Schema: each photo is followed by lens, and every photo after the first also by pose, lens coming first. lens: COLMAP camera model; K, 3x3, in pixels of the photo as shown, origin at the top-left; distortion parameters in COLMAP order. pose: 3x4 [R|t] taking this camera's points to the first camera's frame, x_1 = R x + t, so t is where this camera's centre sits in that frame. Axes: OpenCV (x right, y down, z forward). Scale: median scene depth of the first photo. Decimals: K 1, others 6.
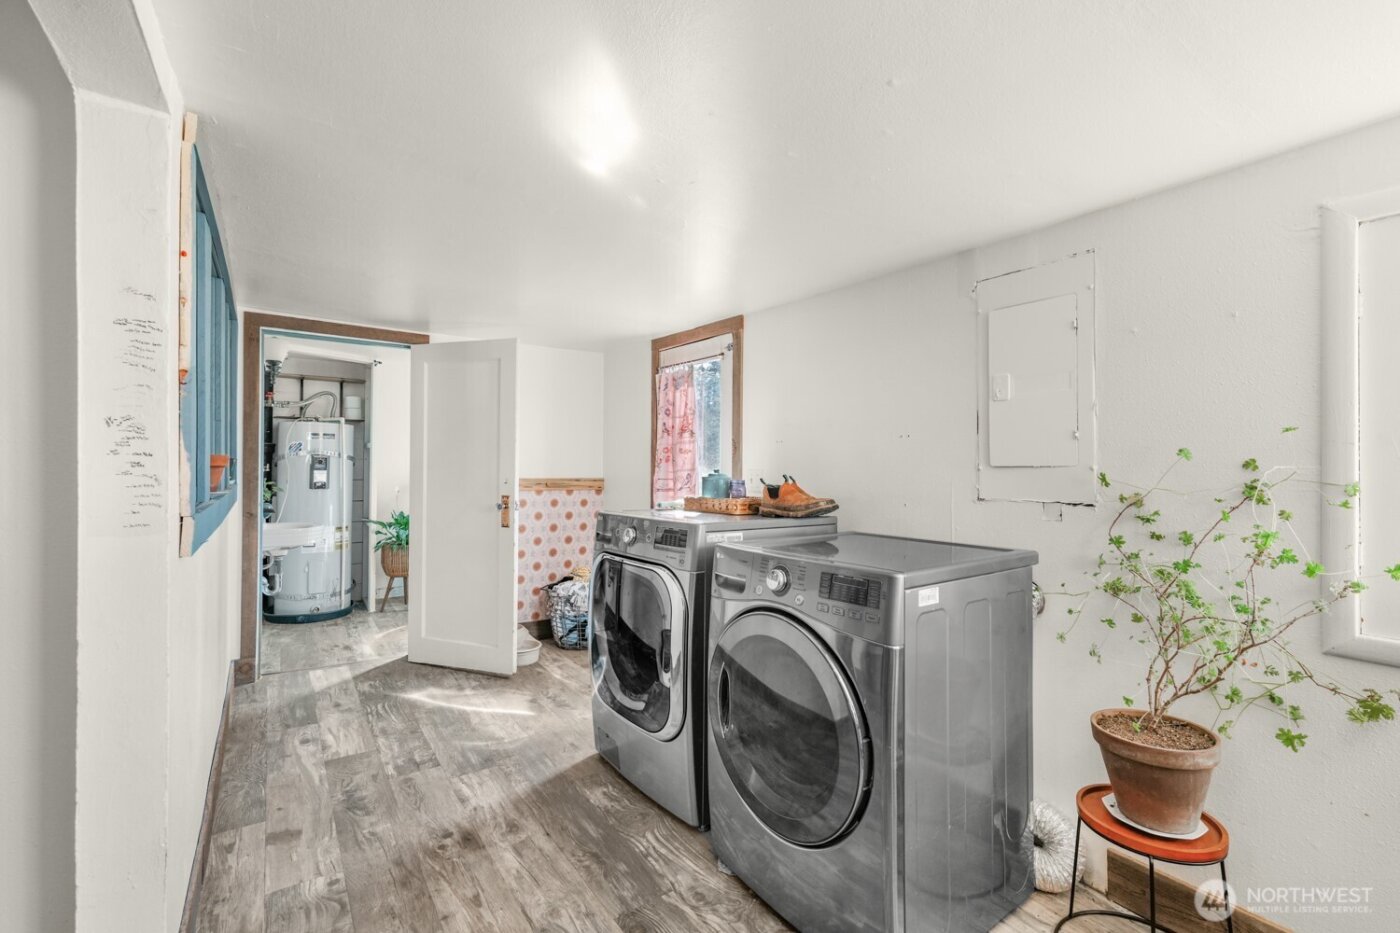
lens RADIAL K [[617.6, 0, 702.1], [0, 617.6, 464.8], [0, 0, 1]] dist [0.003456, -0.000051]
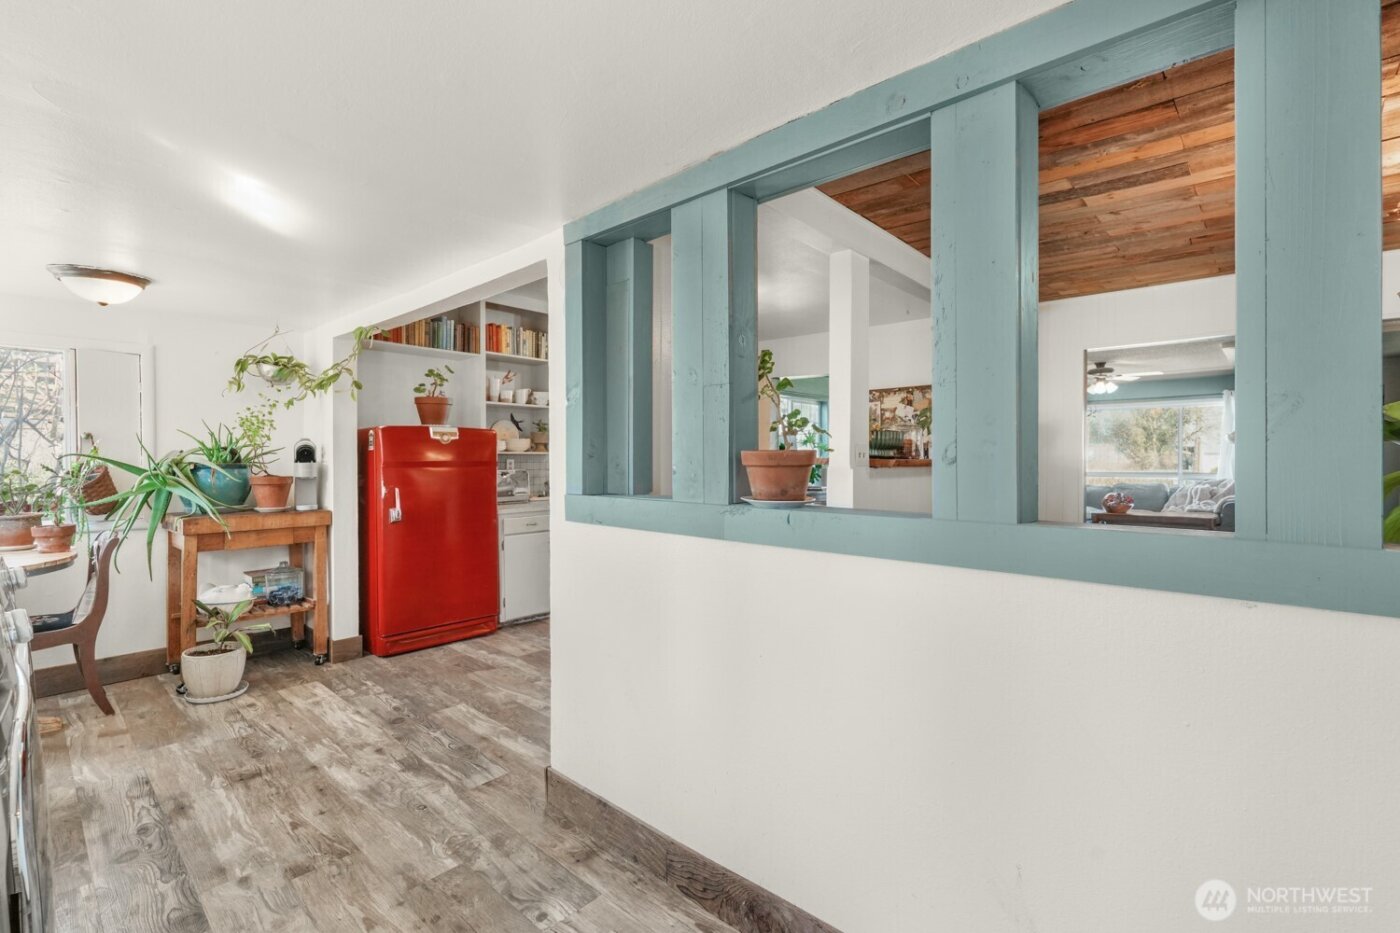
lens RADIAL K [[617.6, 0, 699.1], [0, 617.6, 460.5], [0, 0, 1]] dist [0.003456, -0.000051]
pose [[-0.974554, -0.007598, -0.224022, -0.646472], [-0.007316, 0.999971, -0.002087, -0.004887], [0.224031, -0.000395, -0.974582, 2.061556]]
